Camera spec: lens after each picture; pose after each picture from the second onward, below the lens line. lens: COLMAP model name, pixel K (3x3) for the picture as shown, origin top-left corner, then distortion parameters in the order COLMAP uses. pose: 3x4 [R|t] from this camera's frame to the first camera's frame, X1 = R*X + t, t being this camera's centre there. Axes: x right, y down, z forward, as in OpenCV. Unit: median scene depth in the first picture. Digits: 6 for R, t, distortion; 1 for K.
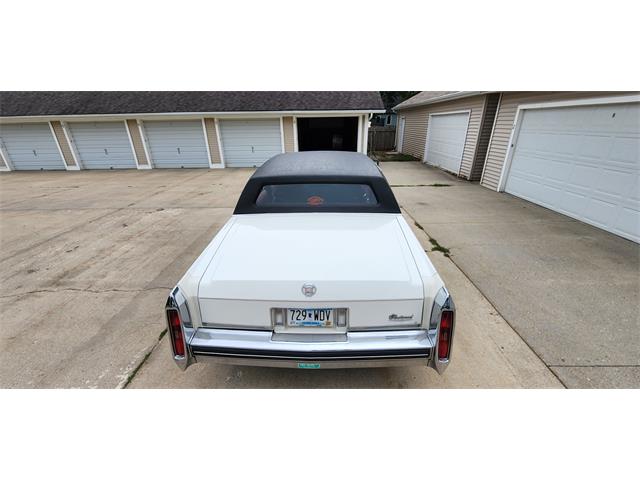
lens RADIAL K [[265.9, 0, 319.6], [0, 265.9, 242.2], [0, 0, 1]] dist [-0.003017, 0.000046]
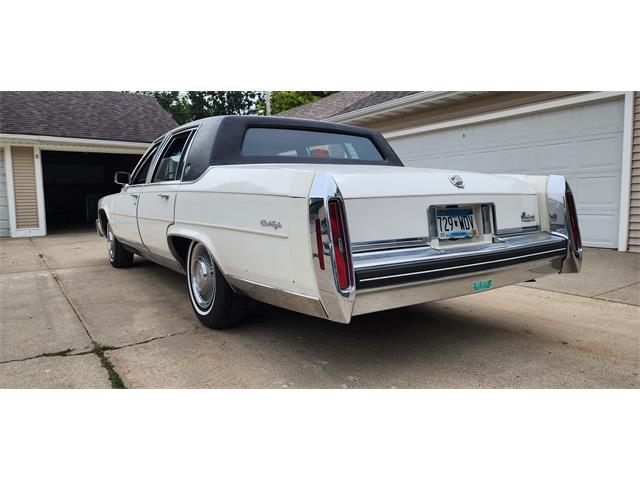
lens RADIAL K [[436.0, 0, 311.3], [0, 436.0, 238.4], [0, 0, 1]] dist [0.030129, -0.004558]
pose [[0.812996, -0.050184, 0.580103, -0.399416], [0.242126, 0.935195, -0.258429, 0.196992], [-0.529540, 0.350559, 0.772461, 0.103284]]
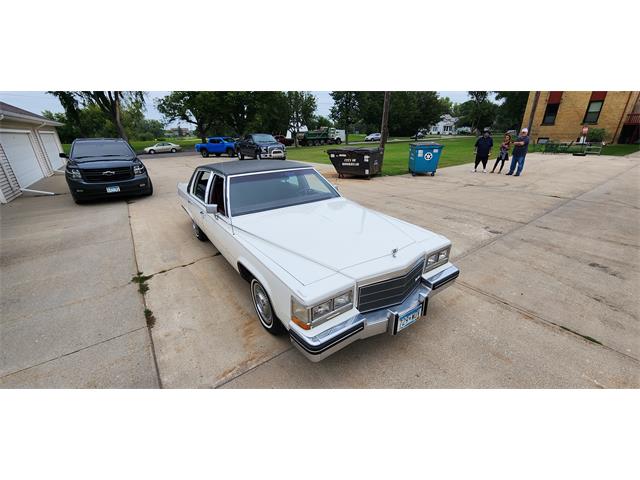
lens RADIAL K [[265.9, 0, 319.6], [0, 265.9, 242.2], [0, 0, 1]] dist [-0.003017, 0.000046]
pose [[-0.799649, 0.258156, -0.542141, 0.372772], [-0.217777, 0.716707, 0.662499, -0.687694], [0.559584, 0.647833, -0.516893, 1.498445]]
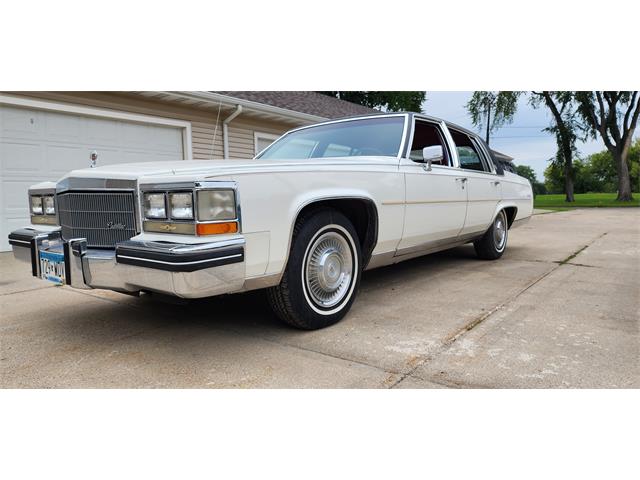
lens RADIAL K [[432.3, 0, 323.8], [0, 432.3, 242.3], [0, 0, 1]] dist [0.068638, -0.064428]
pose [[-0.808047, -0.032881, 0.588200, -0.450886], [0.267421, 0.869173, 0.415961, -0.446332], [-0.524925, 0.493413, -0.693540, 1.575185]]
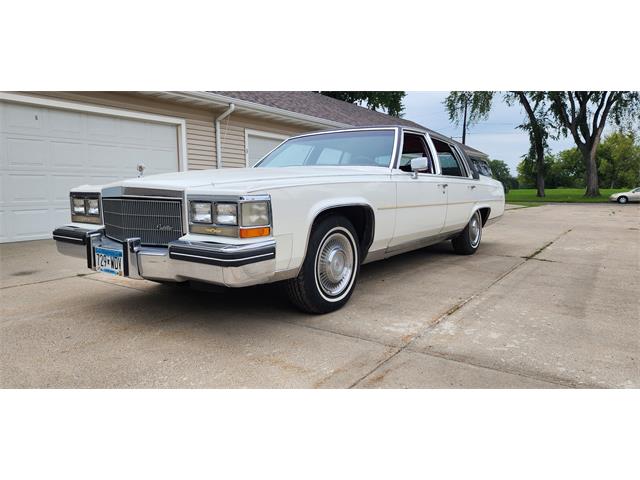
lens RADIAL K [[427.1, 0, 320.0], [0, 427.1, 240.0], [0, 0, 1]] dist [0.078687, -0.067892]
pose [[-0.830995, -0.050698, 0.553964, -0.472323], [0.240985, 0.864734, 0.440638, -0.504758], [-0.501371, 0.499665, -0.706372, 1.653181]]
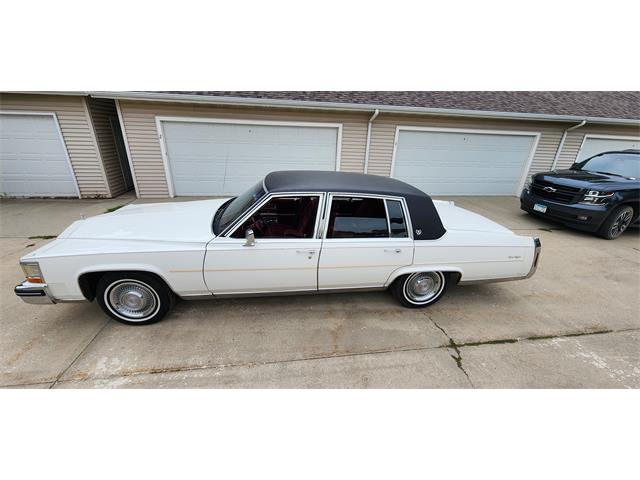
lens RADIAL K [[265.9, 0, 319.6], [0, 265.9, 242.2], [0, 0, 1]] dist [-0.003017, 0.000046]
pose [[-0.173997, -0.372091, 0.911742, -0.694967], [0.372291, 0.832293, 0.410715, -0.393819], [-0.911660, 0.410897, -0.006290, 0.837659]]
